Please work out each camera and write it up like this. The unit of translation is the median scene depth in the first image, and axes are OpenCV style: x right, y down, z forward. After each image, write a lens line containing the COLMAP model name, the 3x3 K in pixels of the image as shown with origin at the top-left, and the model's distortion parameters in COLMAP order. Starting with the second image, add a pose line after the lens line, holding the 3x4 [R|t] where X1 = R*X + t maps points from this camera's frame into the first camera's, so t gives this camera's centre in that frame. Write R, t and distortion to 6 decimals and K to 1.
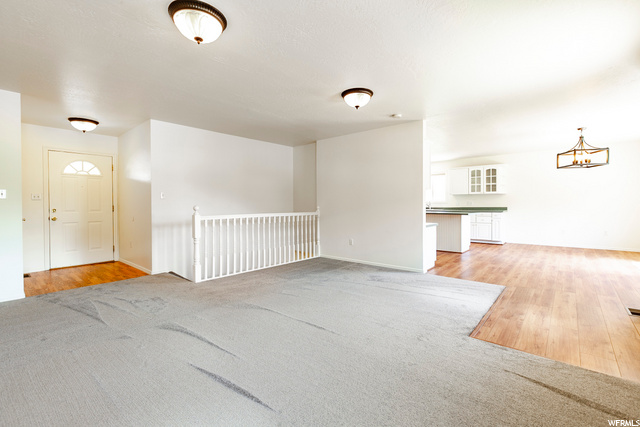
lens RADIAL K [[288.4, 0, 320.6], [0, 288.4, 207.0], [0, 0, 1]] dist [-0.001959, -0.000266]
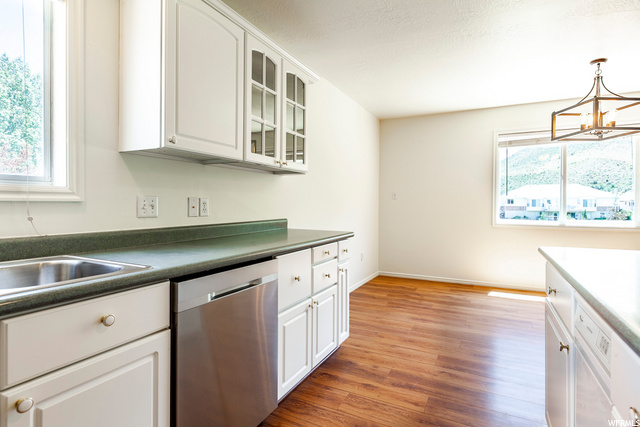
lens RADIAL K [[332.3, 0, 323.7], [0, 332.3, 206.6], [0, 0, 1]] dist [0.000252, -0.000001]
pose [[-0.222448, -0.002745, 0.974941, 0.291284], [0.006624, 0.999969, 0.004327, -0.013573], [-0.974922, 0.007421, -0.222423, 1.050284]]
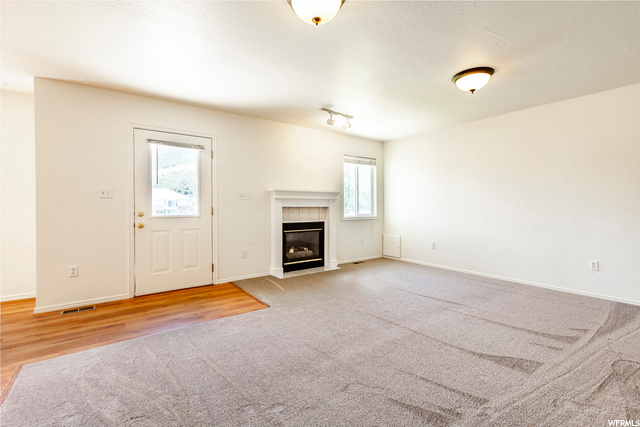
lens RADIAL K [[288.4, 0, 320.6], [0, 288.4, 207.0], [0, 0, 1]] dist [-0.001959, -0.000266]
pose [[-0.974710, 0.002048, 0.223464, -0.002829], [0.005304, 0.999888, 0.013972, -0.007955], [-0.223410, 0.014804, -0.974612, 0.675503]]
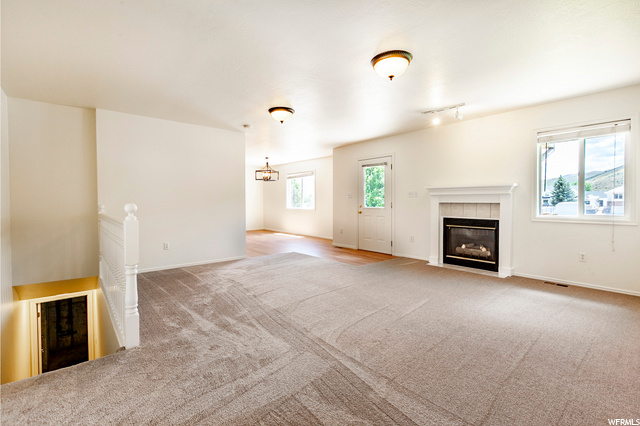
lens RADIAL K [[288.4, 0, 320.6], [0, 288.4, 206.5], [0, 0, 1]] dist [-0.001959, -0.000266]
pose [[0.147046, -0.014448, 0.989024, -0.477845], [0.011655, 0.999849, 0.012874, -0.003325], [-0.989061, 0.009634, 0.147192, 0.289843]]
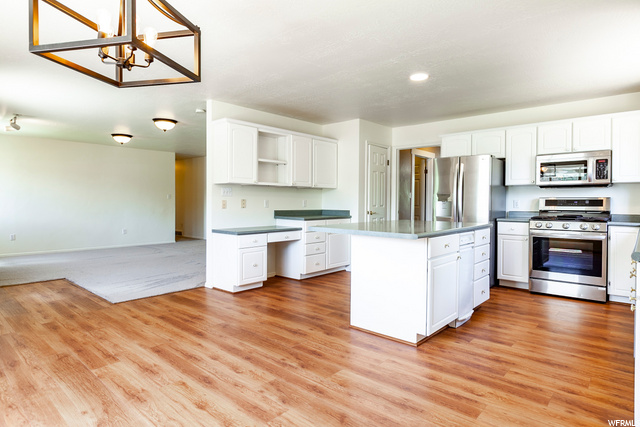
lens RADIAL K [[373.6, 0, 320.1], [0, 373.6, 207.6], [0, 0, 1]] dist [-0.001506, -0.000499]
pose [[-0.027961, 0.020475, -0.999399, 0.815407], [-0.014821, 0.999672, 0.020895, -0.013362], [0.999499, 0.015397, -0.027648, 0.779485]]
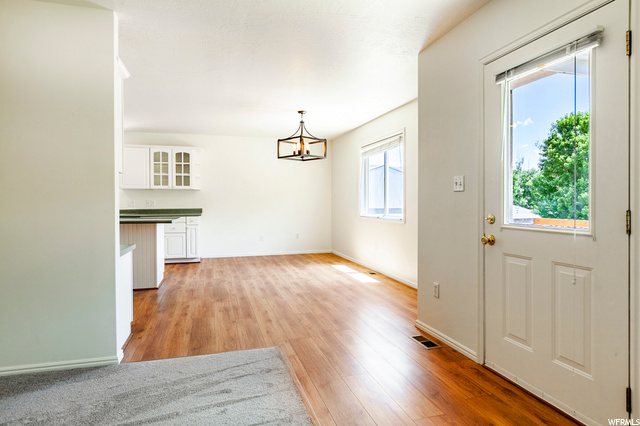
lens RADIAL K [[373.6, 0, 320.1], [0, 373.6, 207.1], [0, 0, 1]] dist [-0.001506, -0.000499]
pose [[0.546398, -0.008745, 0.837480, 0.029262], [0.008279, 0.999953, 0.005040, -0.004861], [-0.837485, 0.004180, 0.546444, 0.247471]]
